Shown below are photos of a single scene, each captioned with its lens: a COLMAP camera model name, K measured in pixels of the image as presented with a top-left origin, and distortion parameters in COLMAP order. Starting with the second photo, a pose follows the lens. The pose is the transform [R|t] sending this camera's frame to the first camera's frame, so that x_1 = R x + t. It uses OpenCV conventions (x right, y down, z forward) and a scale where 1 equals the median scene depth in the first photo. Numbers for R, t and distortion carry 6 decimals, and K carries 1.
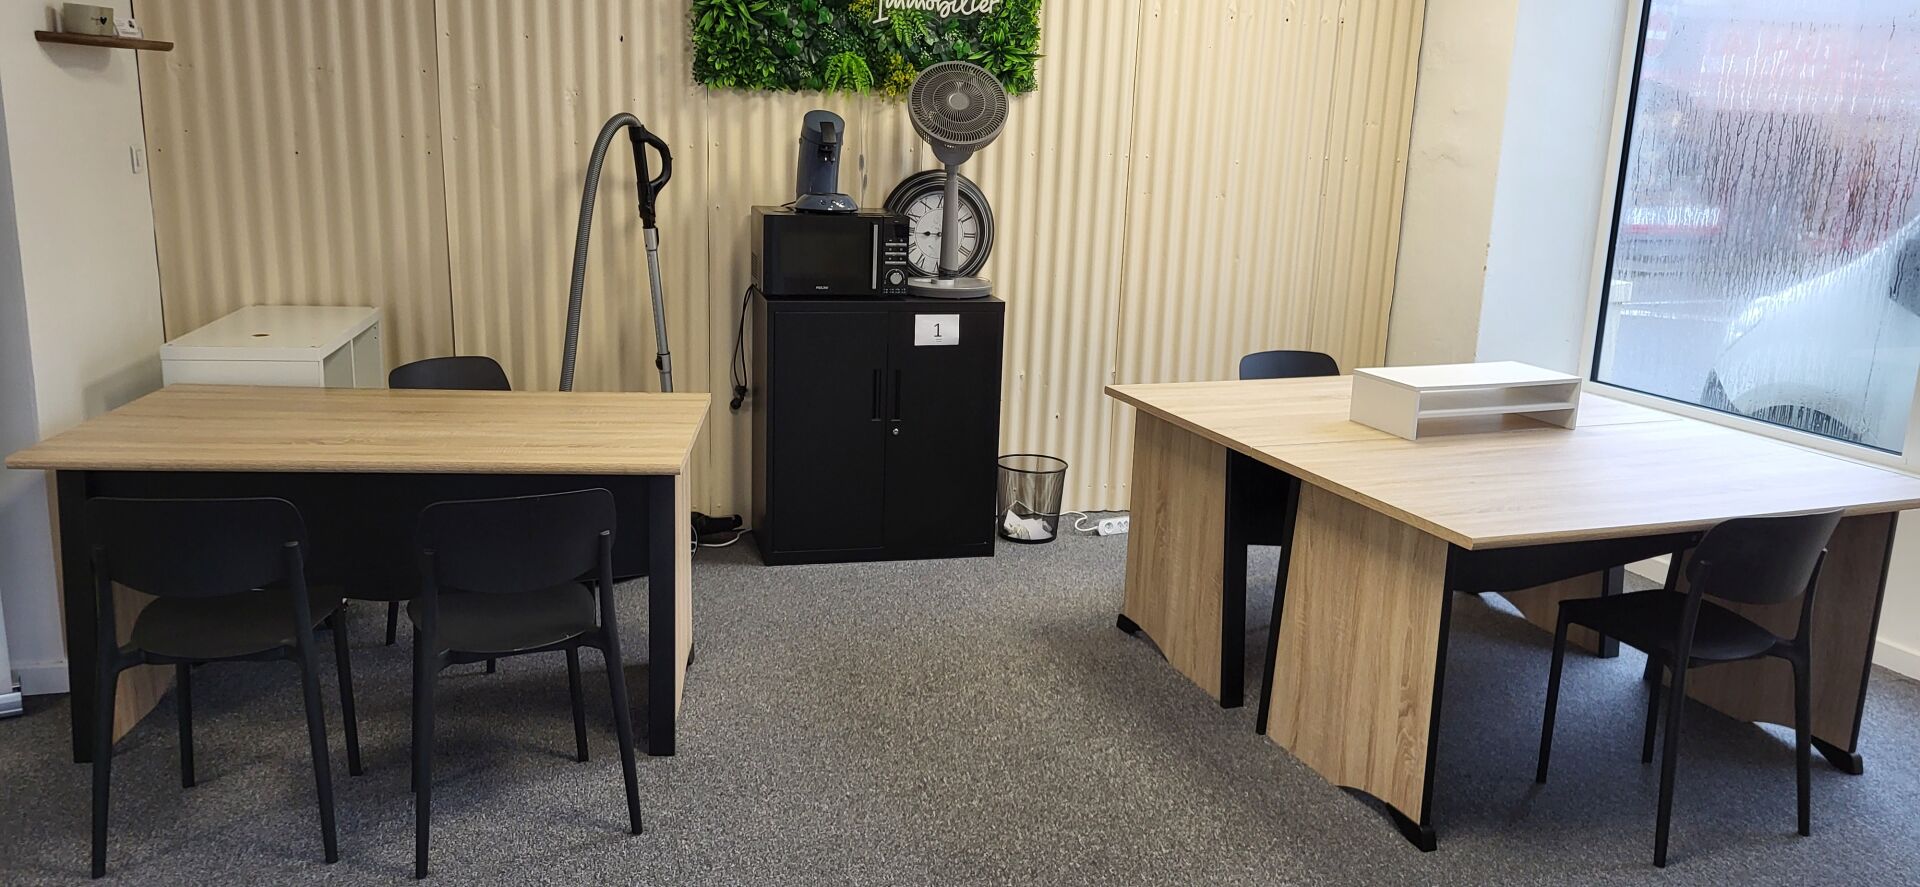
lens RADIAL K [[1464.6, 0, 896.8], [0, 1464.6, 449.7], [0, 0, 1]] dist [0.008534, 0.000776]
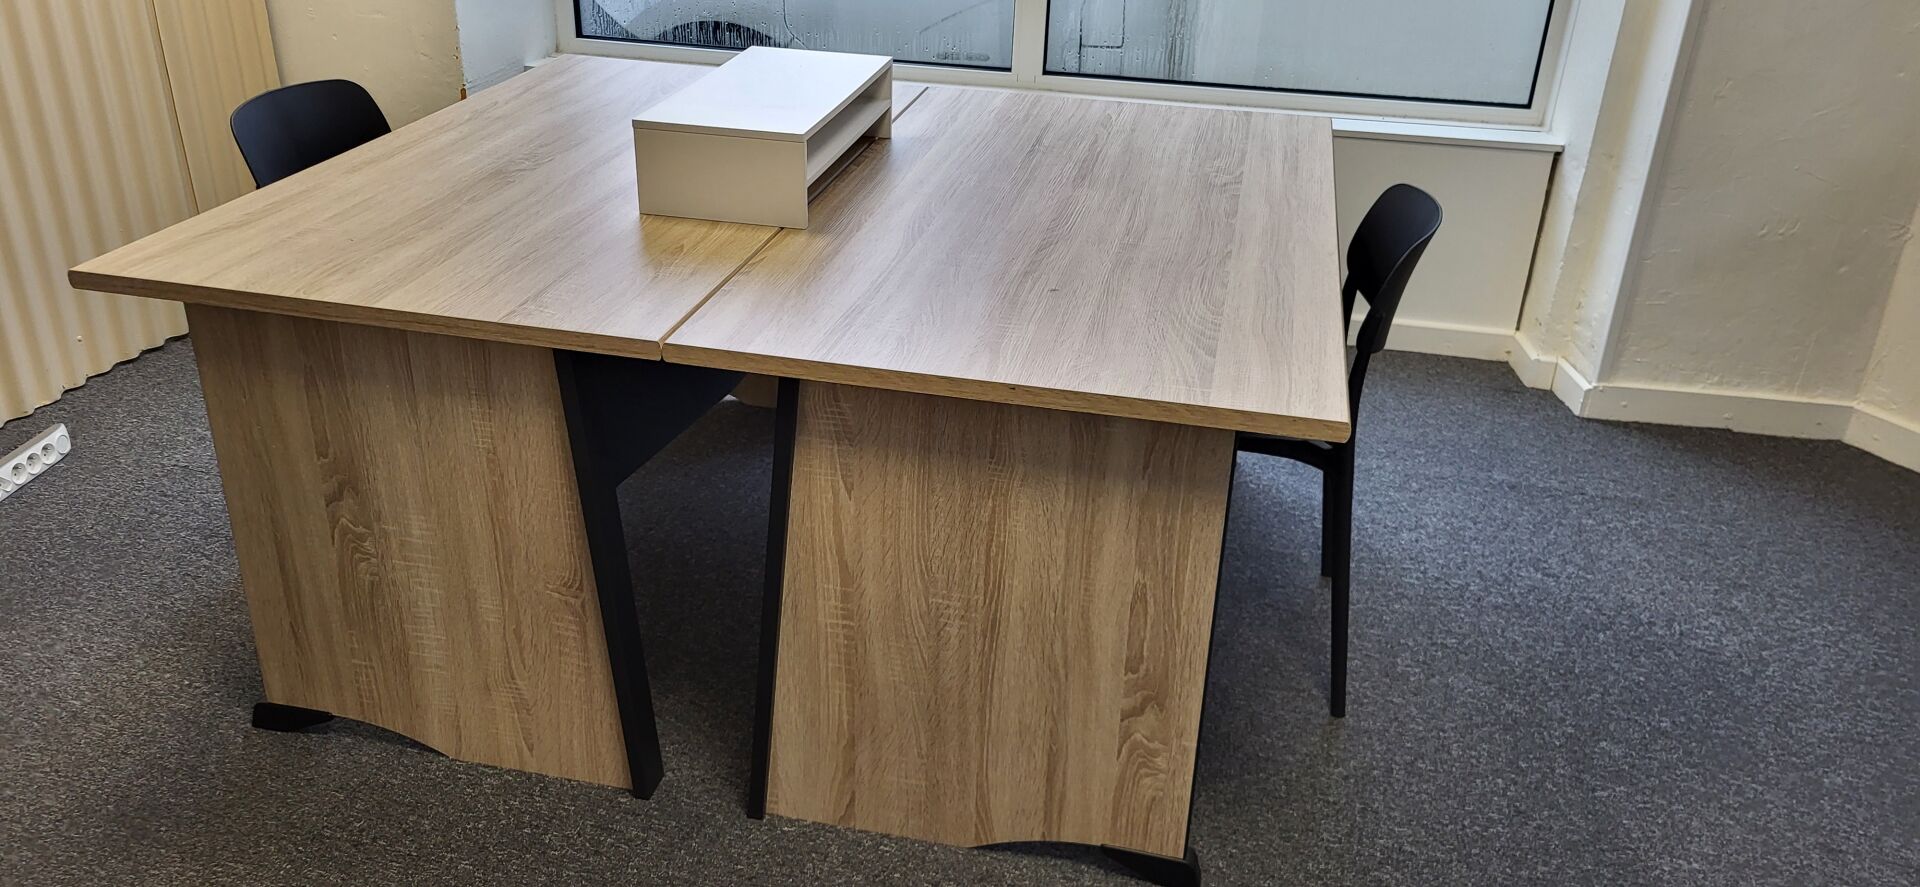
lens RADIAL K [[1509.8, 0, 960.0], [0, 1509.8, 443.5], [0, 0, 1]] dist [0.053488, 0.000676]
pose [[0.532124, -0.385096, 0.754019, -0.095978], [0.187108, 0.922042, 0.338865, -0.123955], [-0.825733, -0.039235, 0.562696, 0.646369]]
